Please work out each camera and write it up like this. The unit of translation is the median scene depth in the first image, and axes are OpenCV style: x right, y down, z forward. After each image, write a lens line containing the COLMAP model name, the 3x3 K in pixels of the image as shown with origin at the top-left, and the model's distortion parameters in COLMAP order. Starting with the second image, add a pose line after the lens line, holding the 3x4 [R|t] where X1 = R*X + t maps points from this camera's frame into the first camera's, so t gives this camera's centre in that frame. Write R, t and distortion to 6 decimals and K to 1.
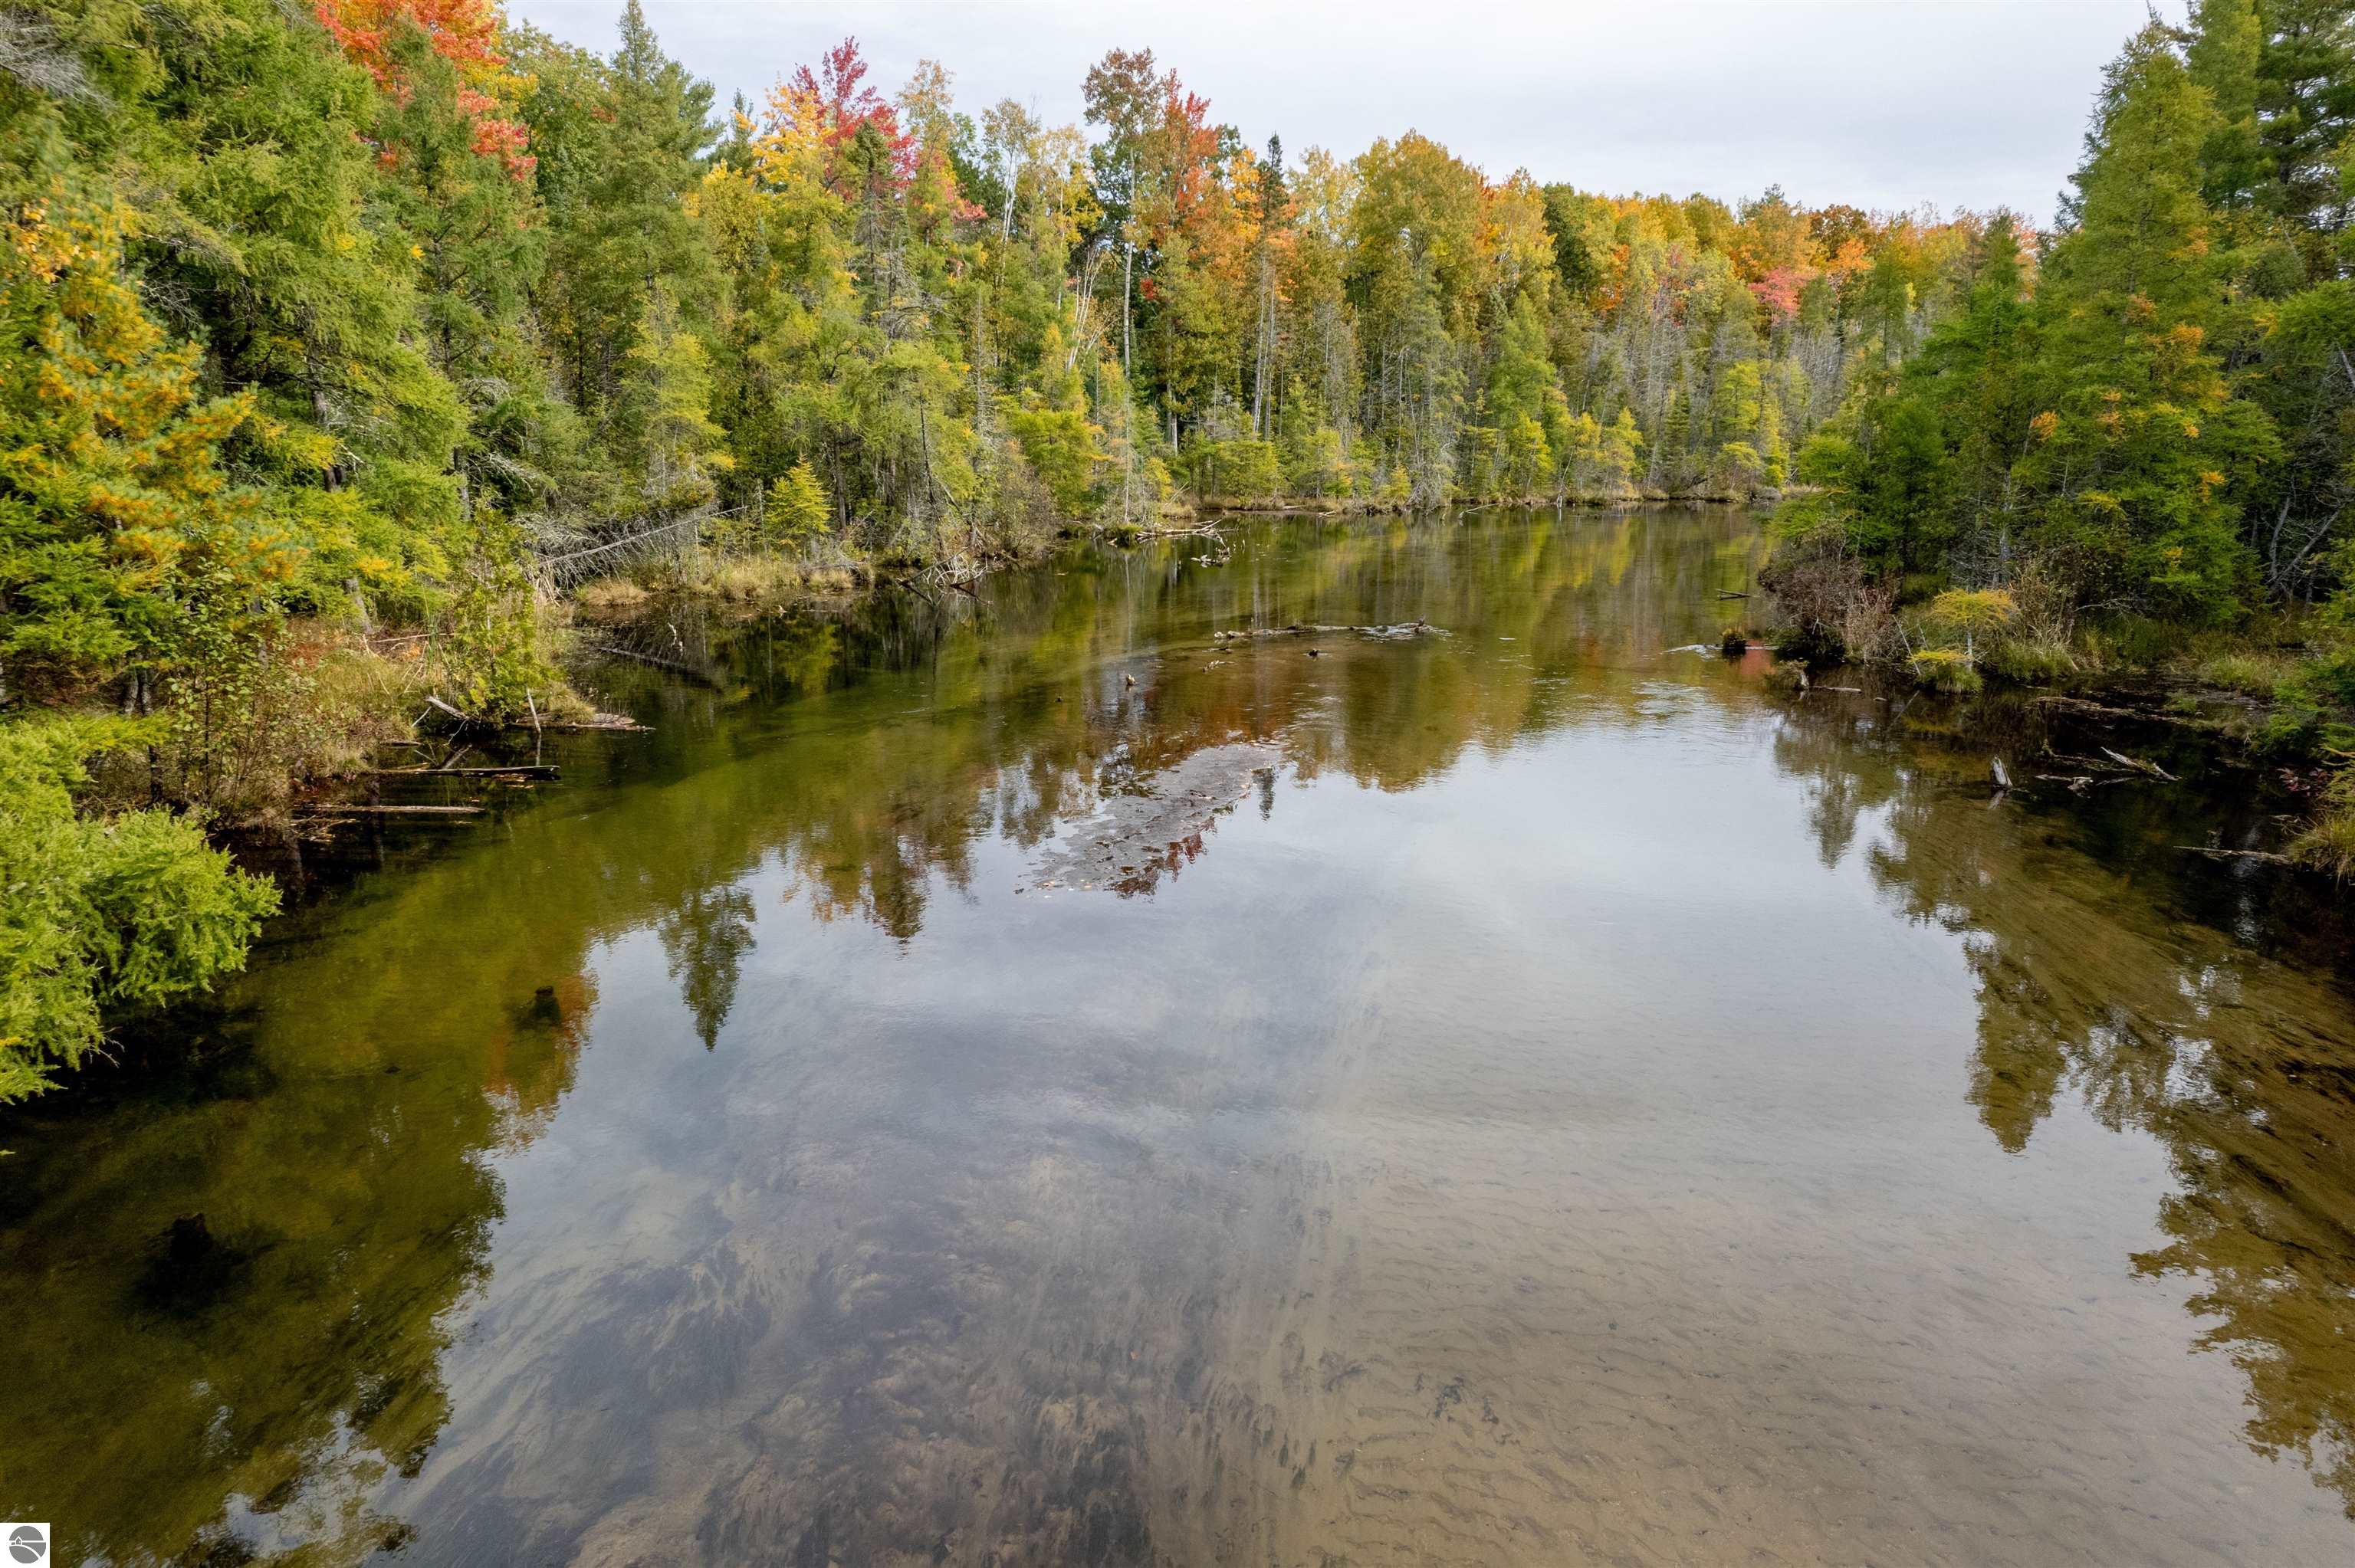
lens RADIAL K [[1495.9, 0, 1189.7], [0, 1495.9, 784.0], [0, 0, 1]] dist [-0.075538, 0.064882]
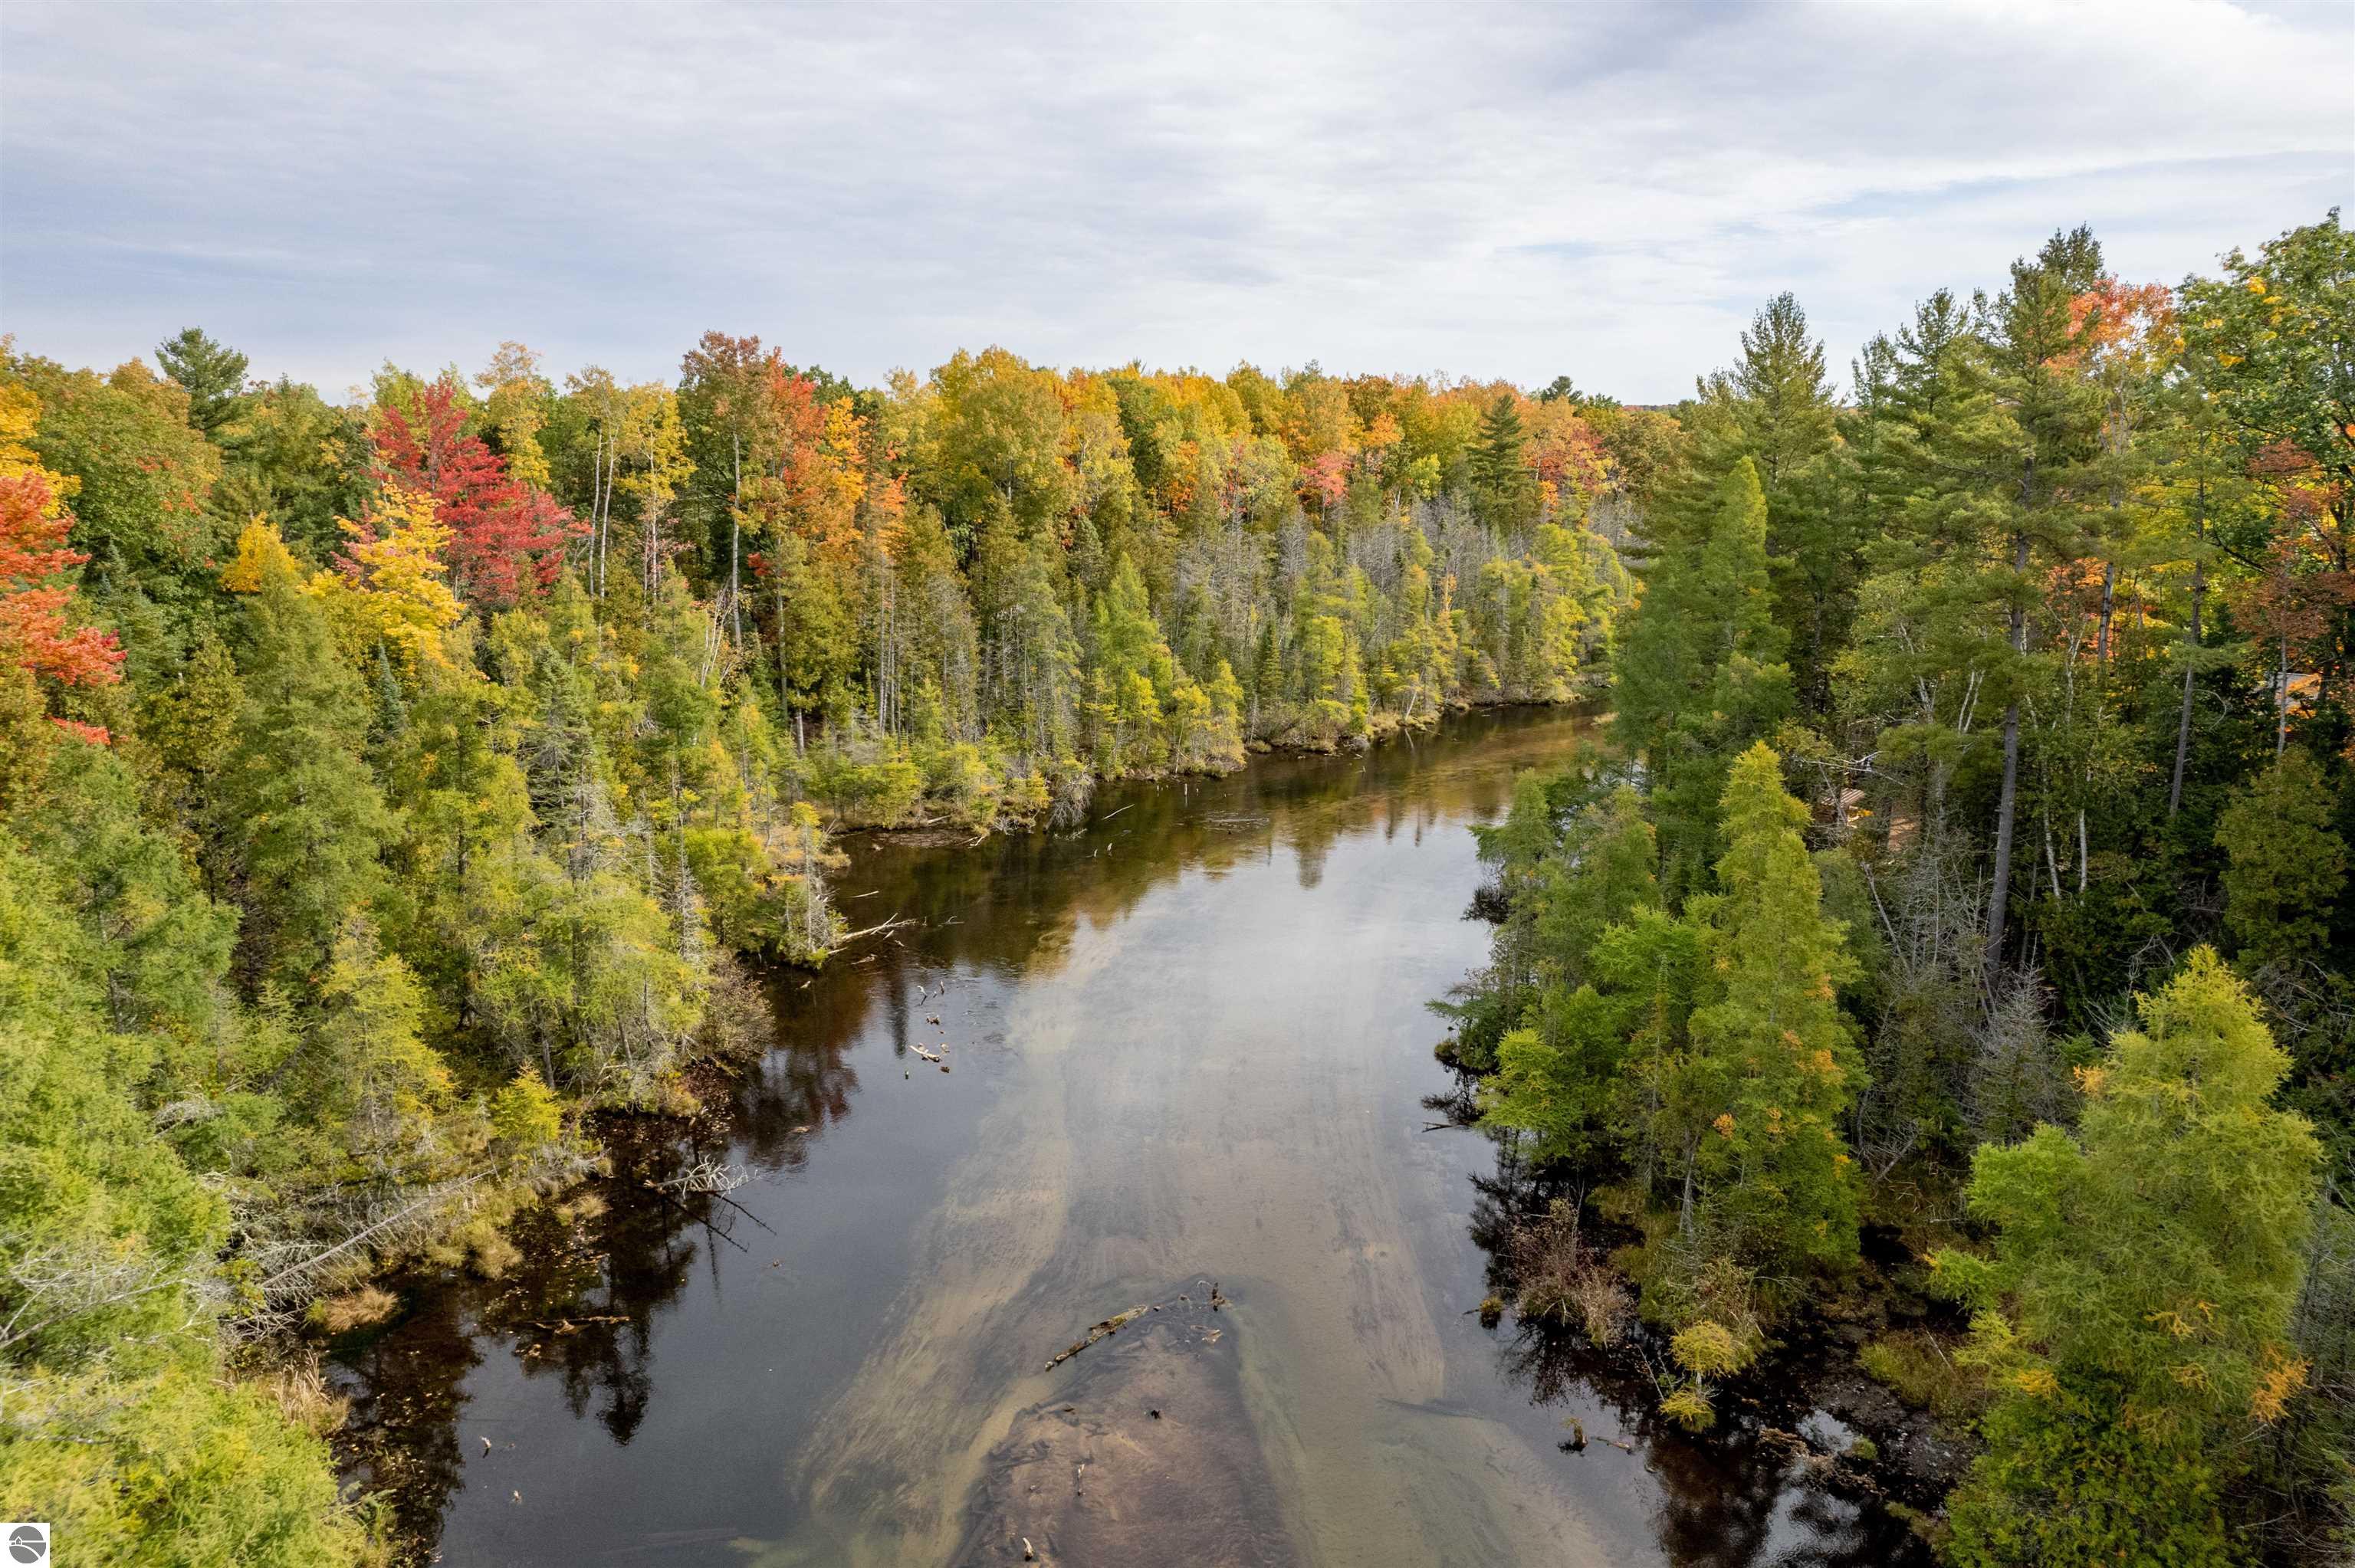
lens RADIAL K [[1495.9, 0, 1177.7], [0, 1495.9, 799.8], [0, 0, 1]] dist [-0.075538, 0.064882]
pose [[0.954959, -0.060355, 0.290536, -0.052069], [0.062439, 0.998047, 0.002101, -0.149911], [-0.290095, 0.016134, 0.956862, -0.012872]]
